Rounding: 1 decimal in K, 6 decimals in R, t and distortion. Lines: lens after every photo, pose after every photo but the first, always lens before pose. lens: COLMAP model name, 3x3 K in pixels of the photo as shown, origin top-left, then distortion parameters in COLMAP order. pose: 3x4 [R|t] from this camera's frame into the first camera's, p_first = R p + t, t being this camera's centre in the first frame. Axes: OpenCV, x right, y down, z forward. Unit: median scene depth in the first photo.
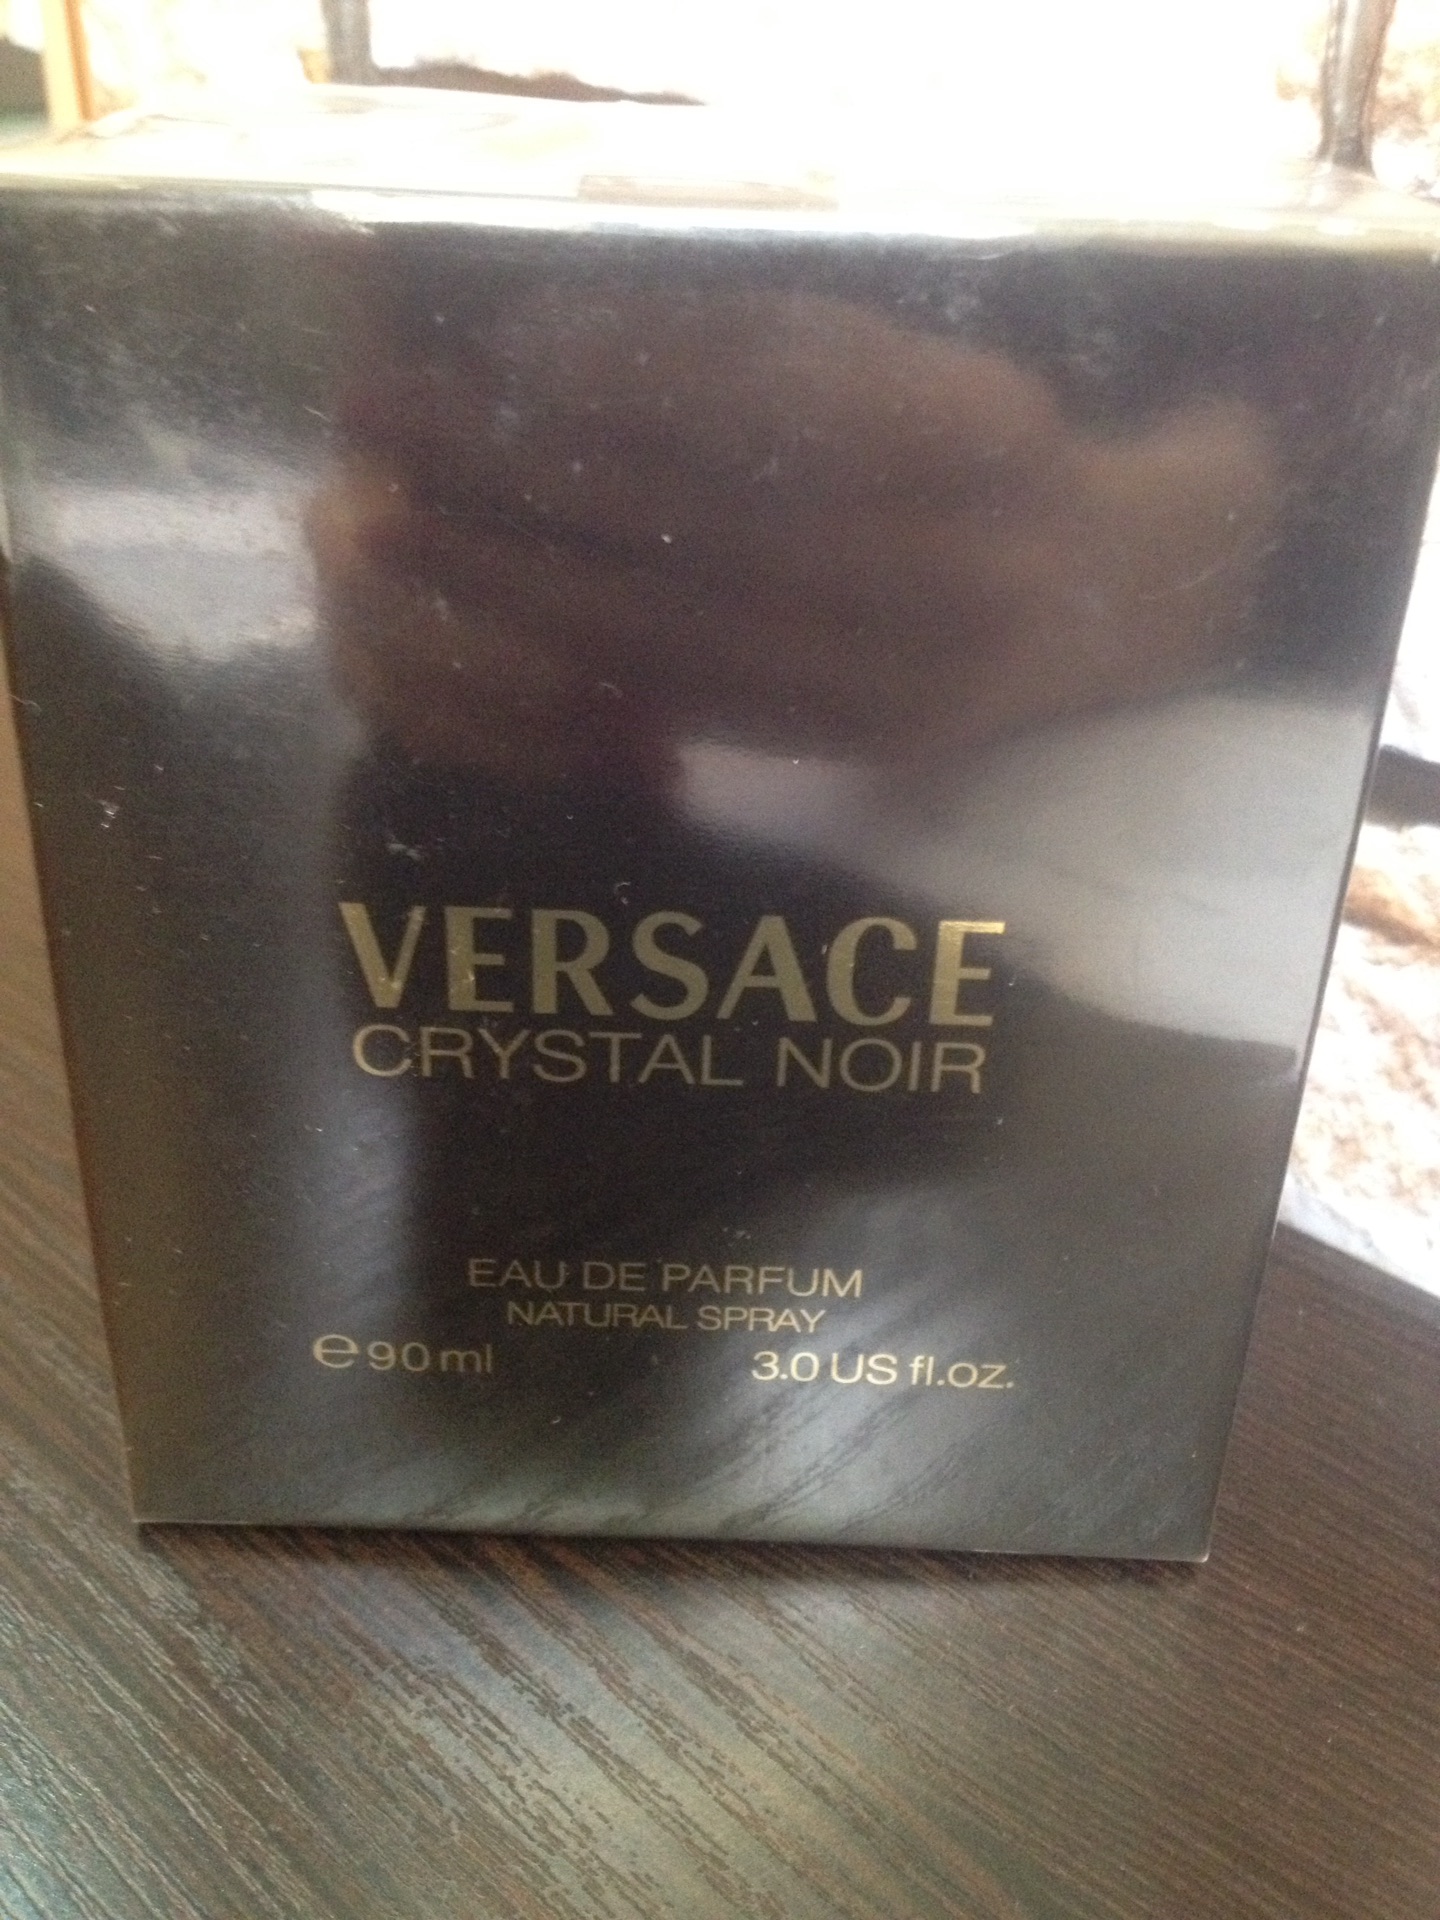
lens RADIAL K [[1847.8, 0, 733.8], [0, 1847.8, 942.2], [0, 0, 1]] dist [-0.044338, 0.000000]
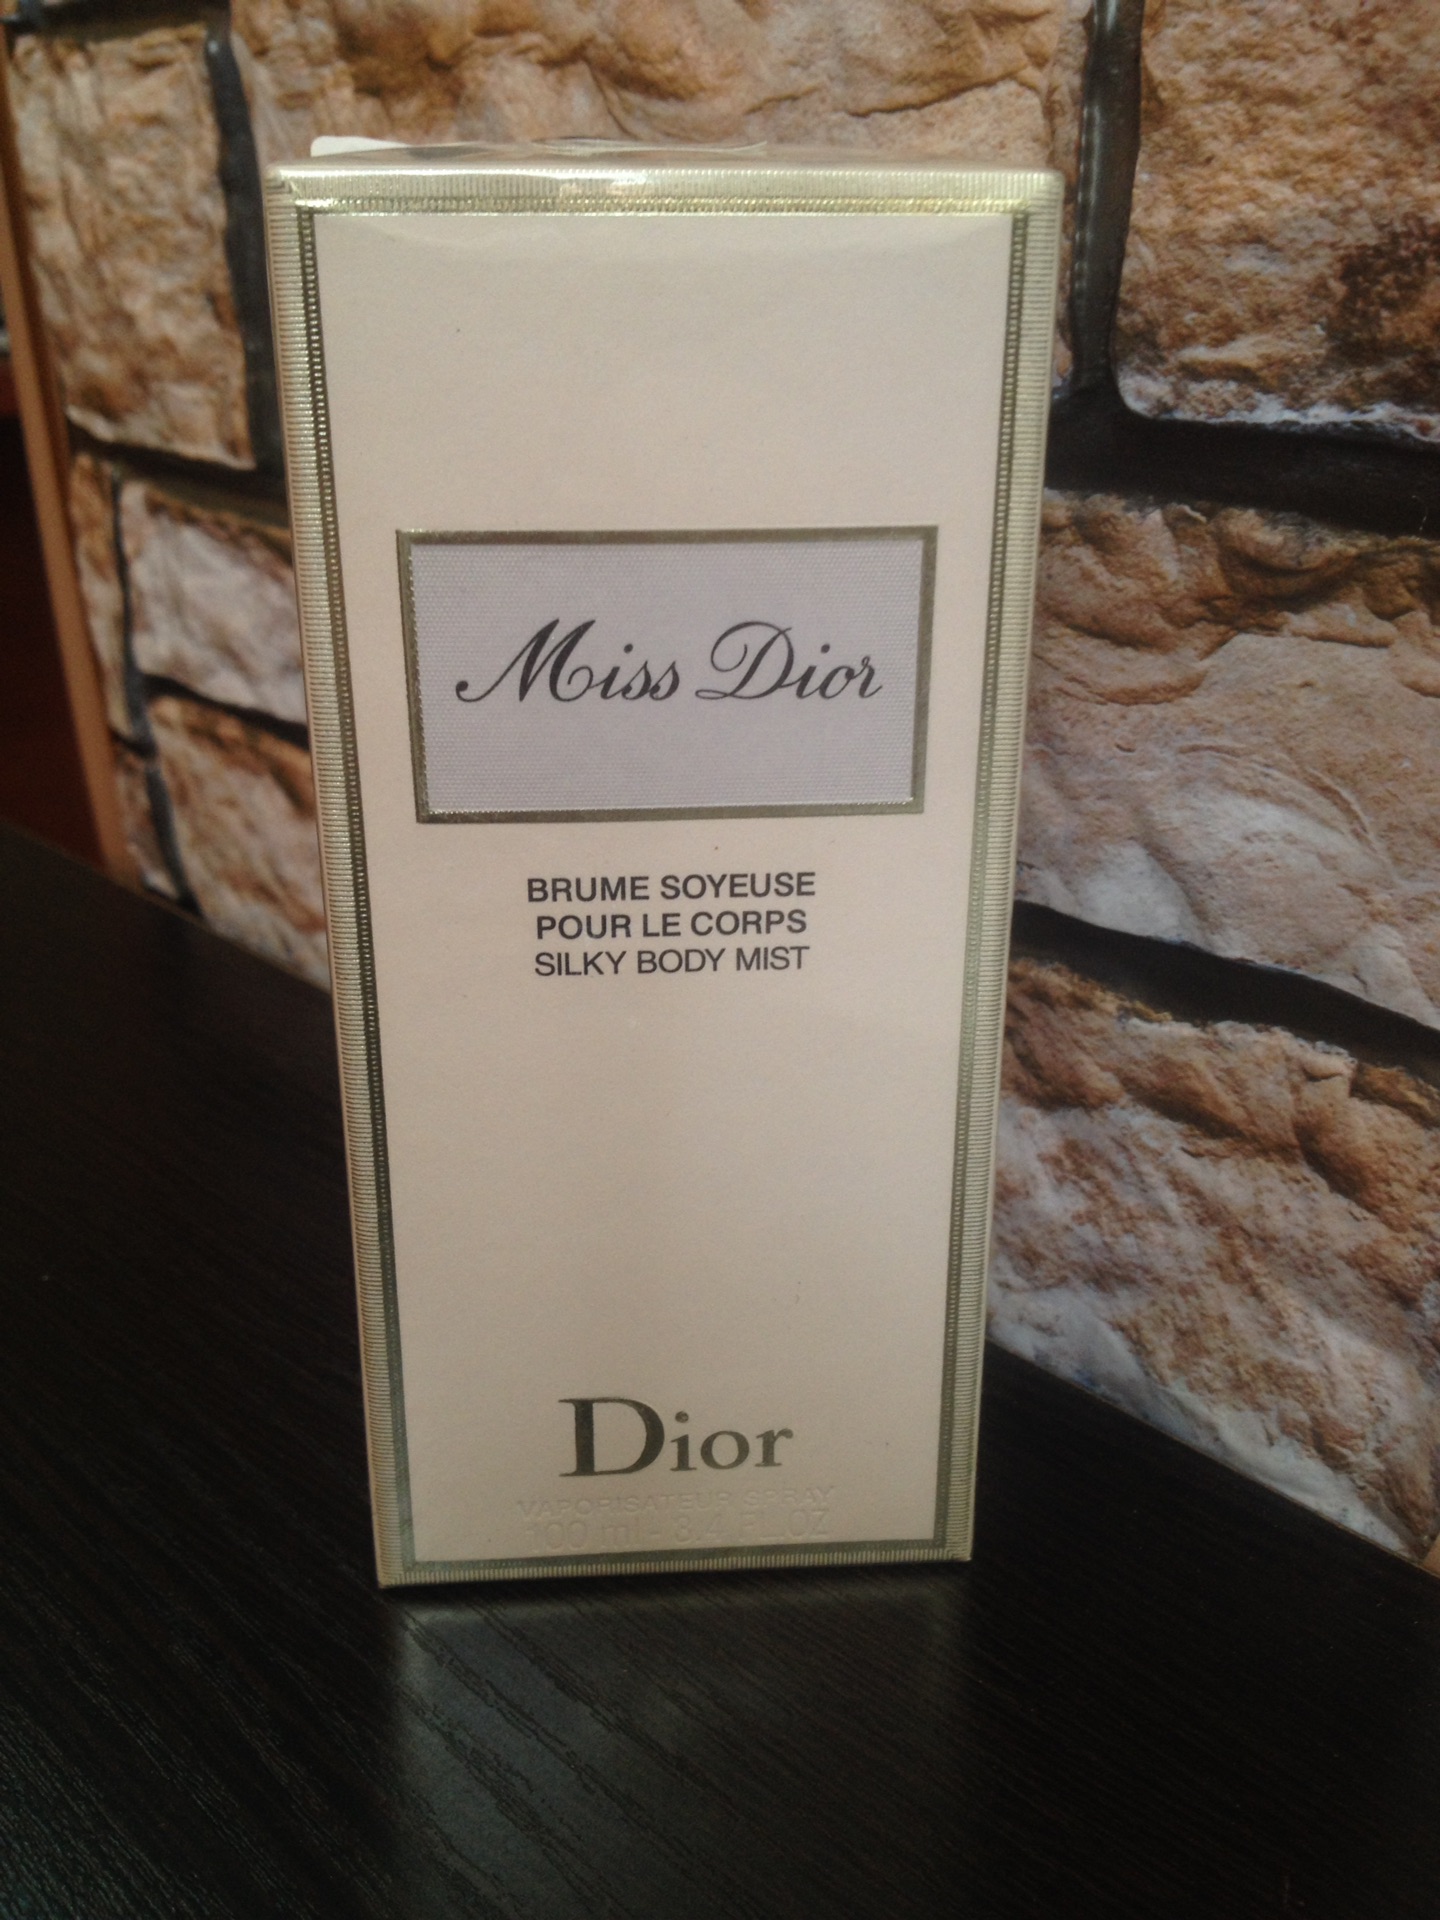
lens RADIAL K [[1847.8, 0, 747.4], [0, 1847.8, 948.2], [0, 0, 1]] dist [-0.044338, 0.000000]
pose [[0.998777, -0.023436, -0.043526, 0.175201], [0.020076, 0.996899, -0.076093, -0.035047], [0.045175, 0.075126, 0.996150, -0.025176]]
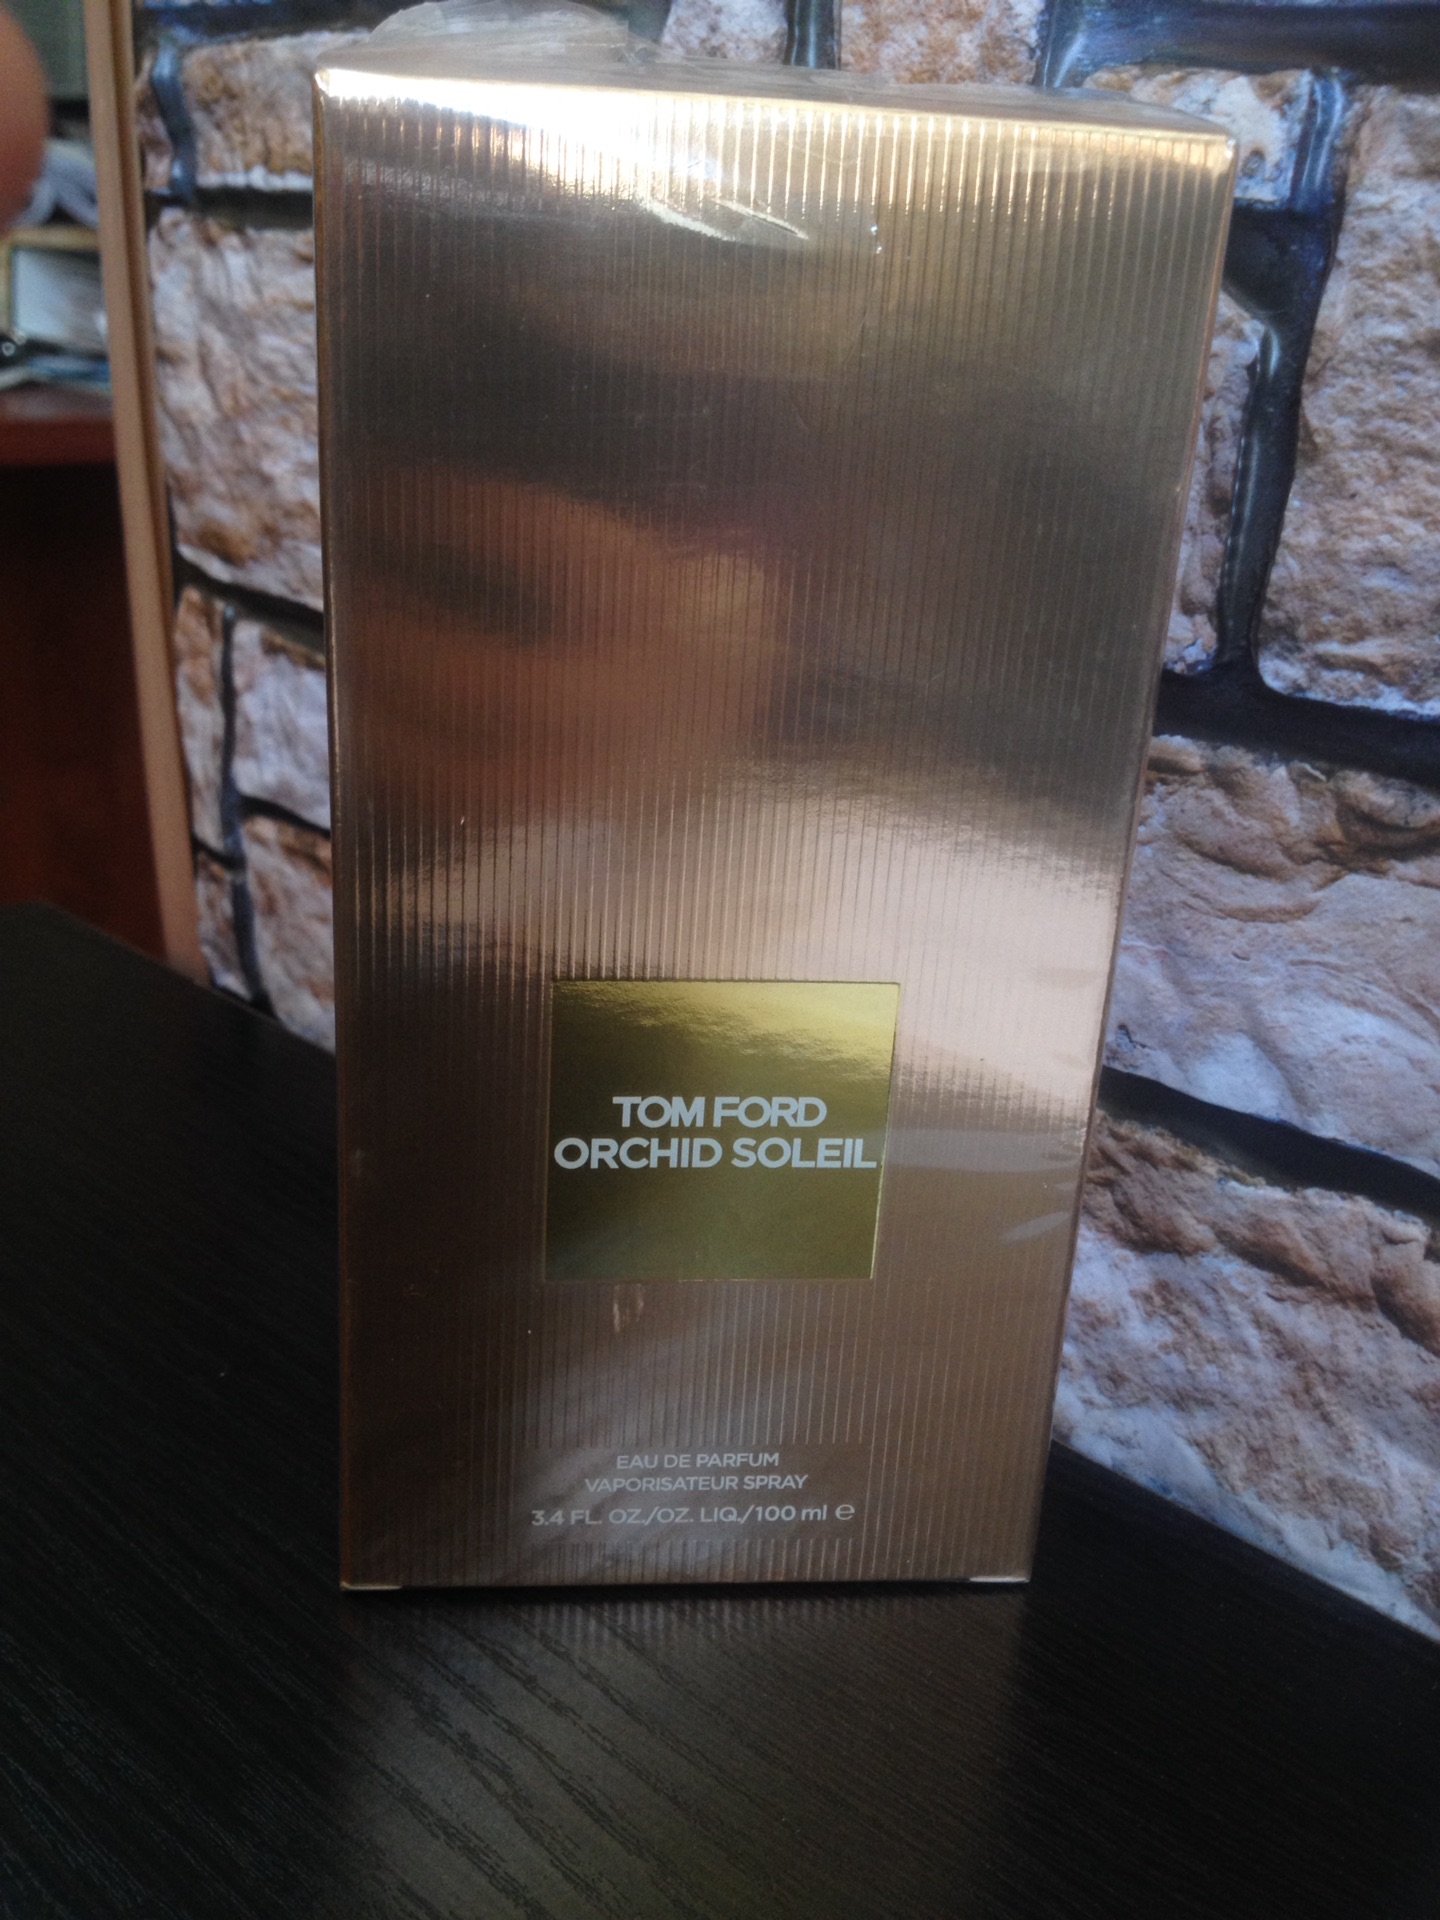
lens RADIAL K [[1847.8, 0, 718.2], [0, 1847.8, 912.1], [0, 0, 1]] dist [-0.044338, 0.000000]
pose [[0.999626, 0.013495, 0.023780, -0.048278], [-0.010457, 0.992285, -0.123533, -0.100260], [-0.025264, 0.123239, 0.992055, -0.219566]]
